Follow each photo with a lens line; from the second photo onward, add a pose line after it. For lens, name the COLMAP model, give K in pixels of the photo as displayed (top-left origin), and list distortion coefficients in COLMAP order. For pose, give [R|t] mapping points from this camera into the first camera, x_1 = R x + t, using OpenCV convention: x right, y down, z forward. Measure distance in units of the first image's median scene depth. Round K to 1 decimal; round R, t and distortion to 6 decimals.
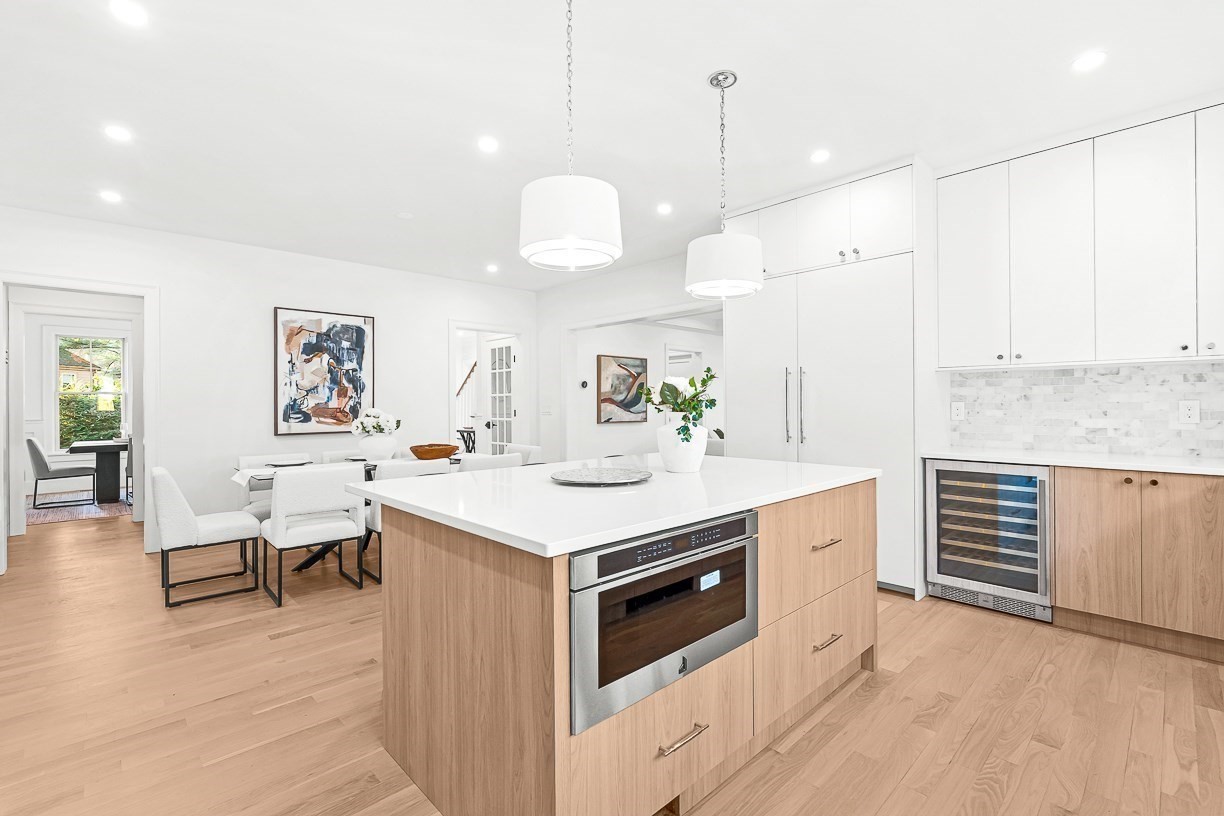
lens RADIAL K [[541.9, 0, 612.0], [0, 541.9, 408.0], [0, 0, 1]] dist [-0.002776, -0.000232]
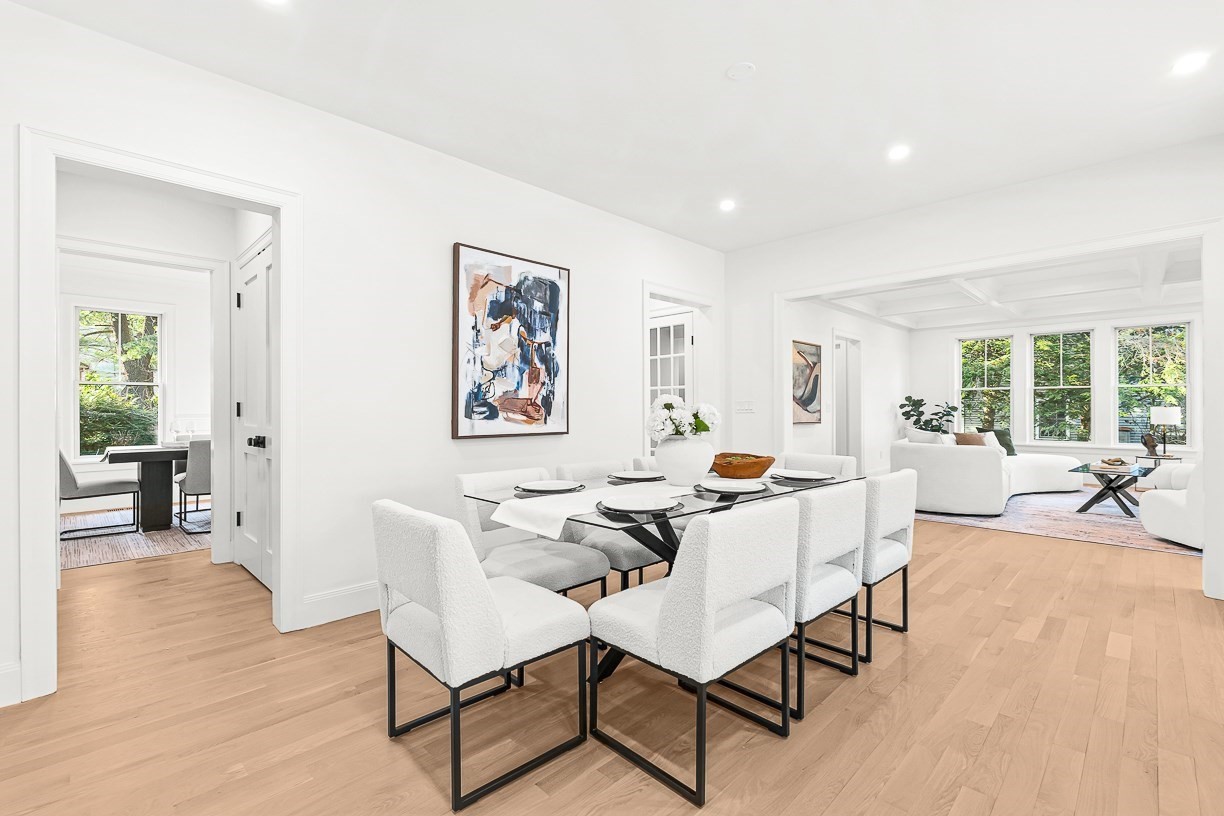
lens RADIAL K [[541.9, 0, 612.0], [0, 541.9, 408.0], [0, 0, 1]] dist [-0.002776, -0.000232]
pose [[0.999733, 0.005084, 0.022531, -0.415862], [-0.004881, 0.999947, -0.009029, 0.017182], [-0.022576, 0.008917, 0.999705, 0.316043]]
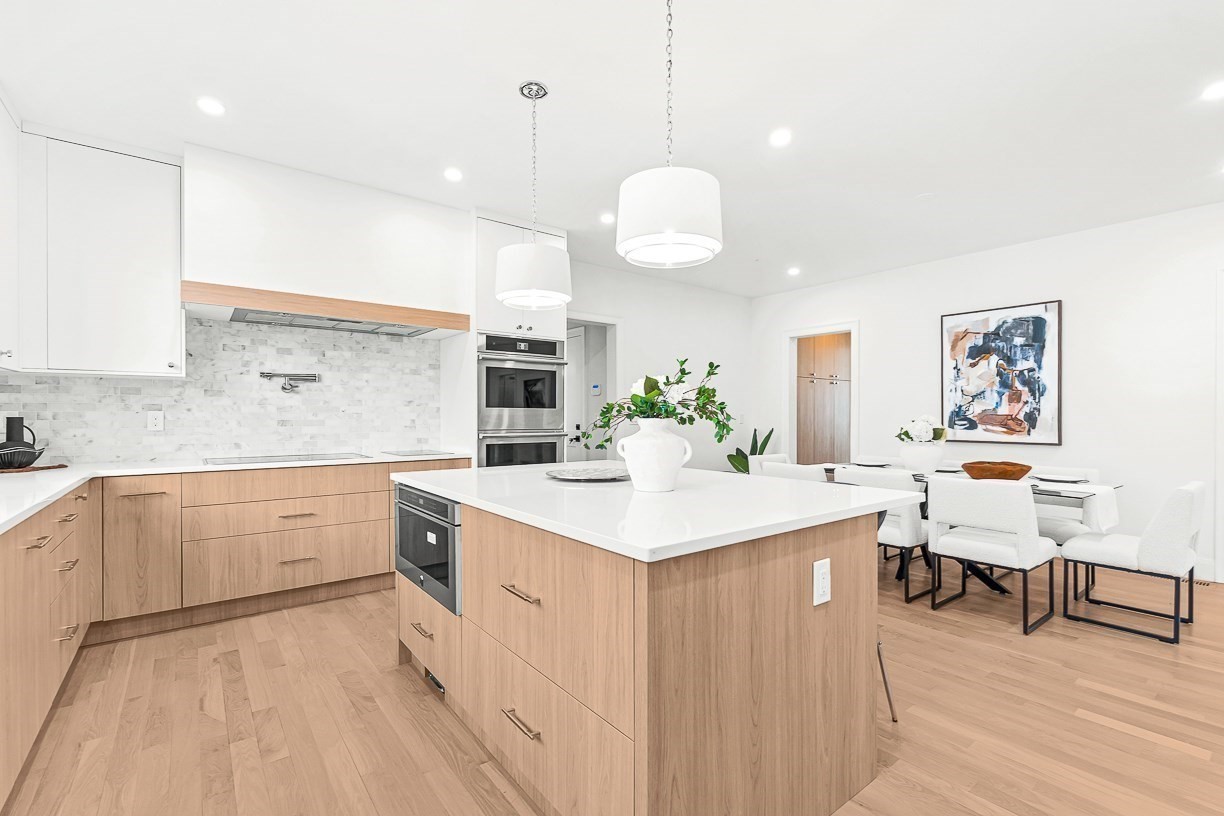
lens RADIAL K [[541.9, 0, 612.0], [0, 541.9, 408.0], [0, 0, 1]] dist [-0.002776, -0.000232]
pose [[-0.096981, -0.003897, -0.995279, 0.426694], [-0.005525, 0.999979, -0.003377, -0.004658], [0.995271, 0.005171, -0.097001, 0.444431]]
